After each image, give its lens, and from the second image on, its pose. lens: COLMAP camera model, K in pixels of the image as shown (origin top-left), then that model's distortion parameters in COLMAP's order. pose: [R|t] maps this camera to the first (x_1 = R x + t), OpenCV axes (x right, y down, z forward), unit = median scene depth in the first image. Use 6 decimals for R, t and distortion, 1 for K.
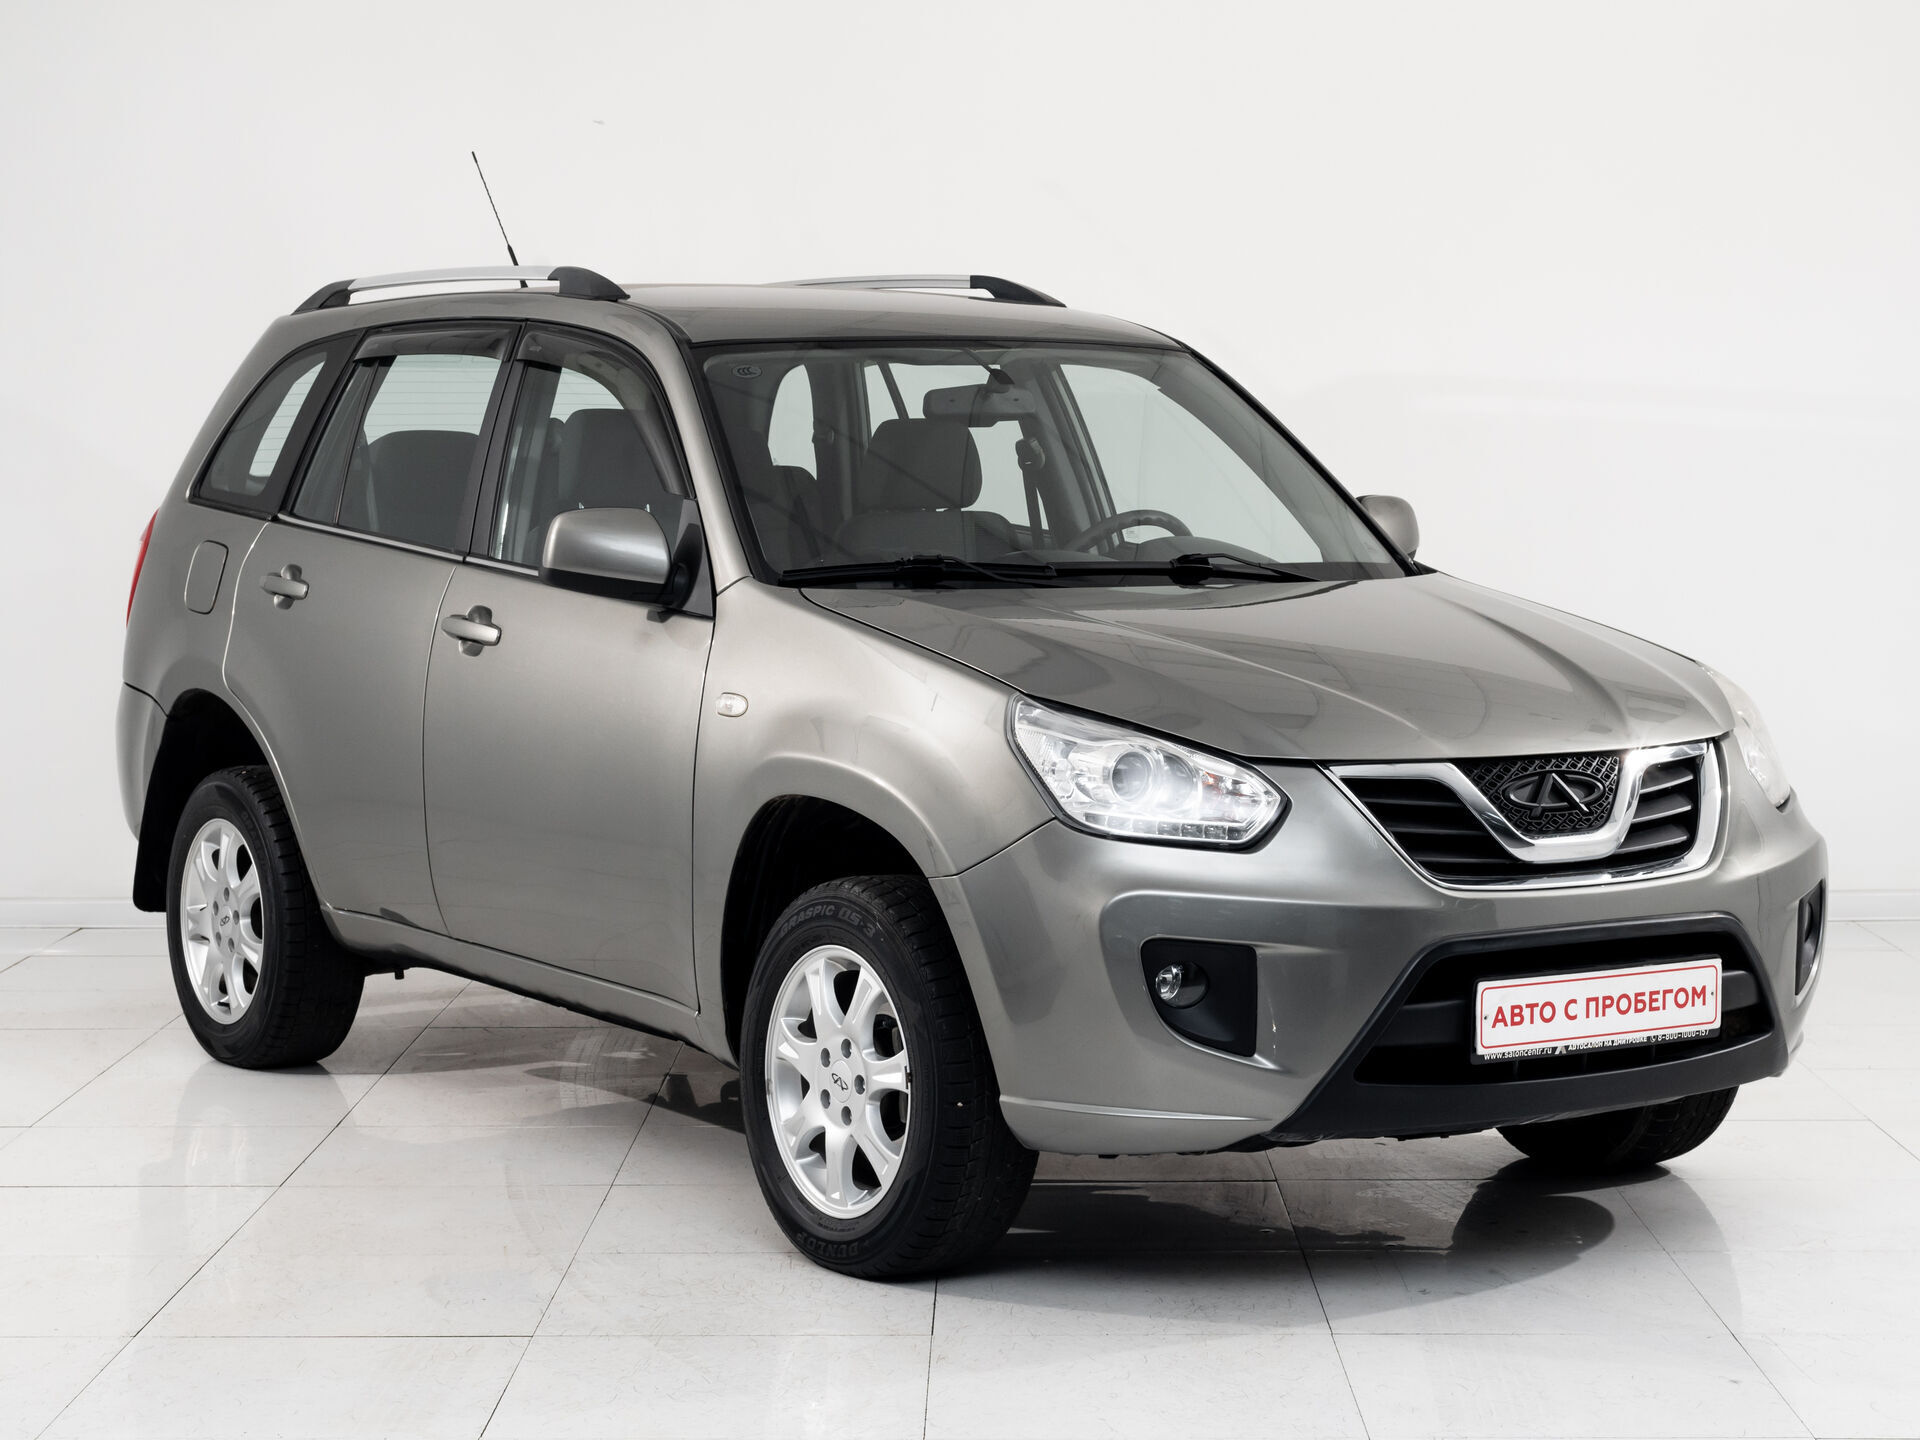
lens RADIAL K [[3168.2, 0, 960.0], [0, 3168.2, 720.0], [0, 0, 1]] dist [0.124792, -1.925740]
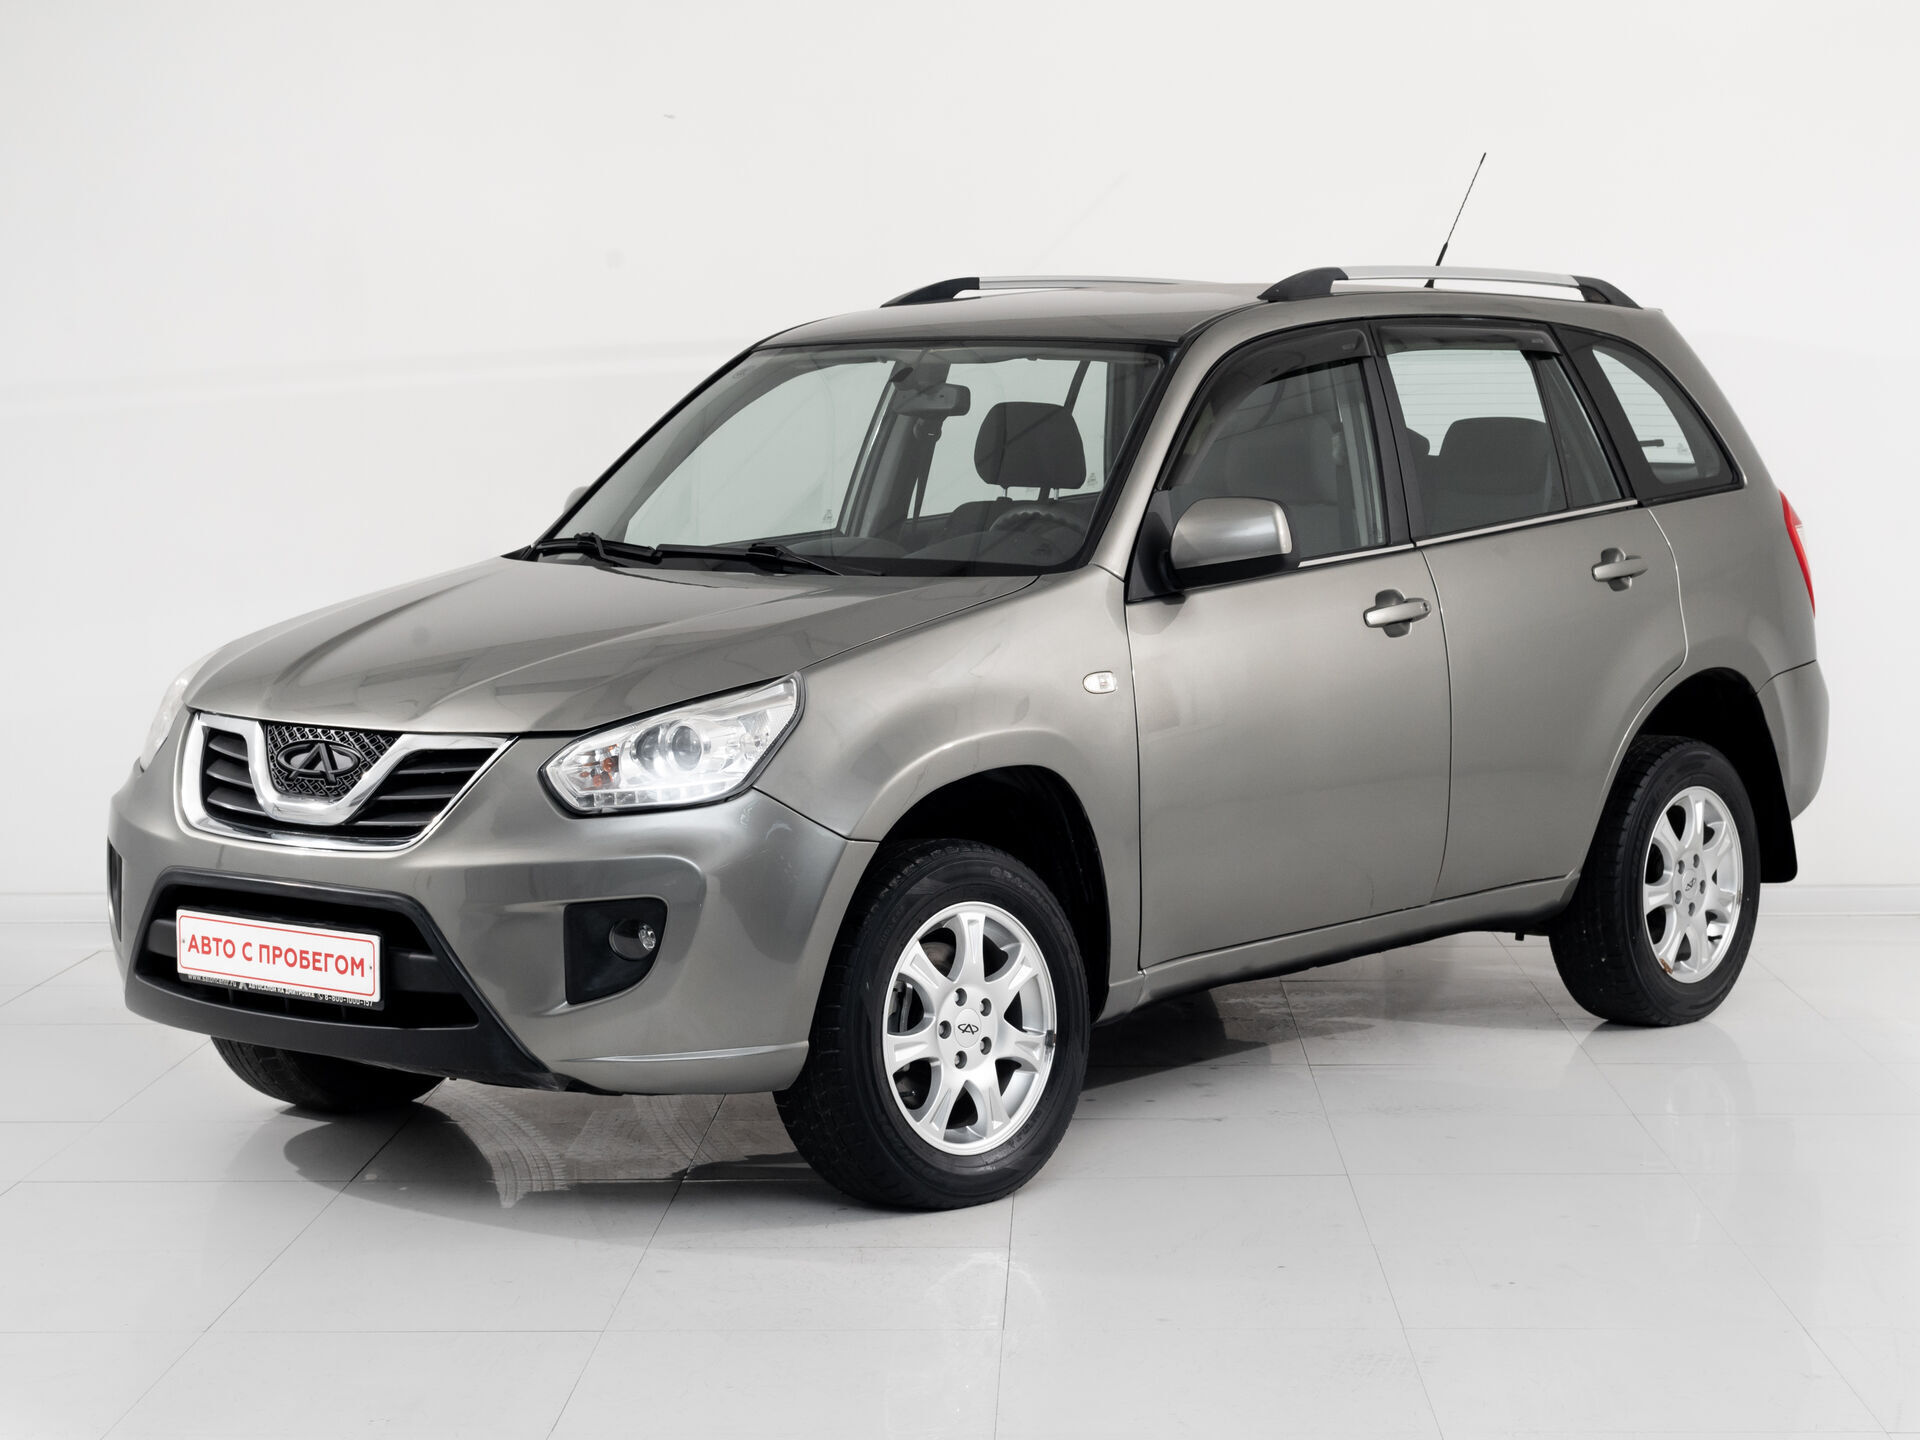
lens RADIAL K [[3168.2, 0, 960.0], [0, 3168.2, 720.0], [0, 0, 1]] dist [0.124792, -1.925740]
pose [[0.348439, 0.063714, -0.935164, 1.300802], [-0.059247, 0.997189, 0.045864, -0.055040], [0.935457, 0.039425, 0.351234, 0.829623]]
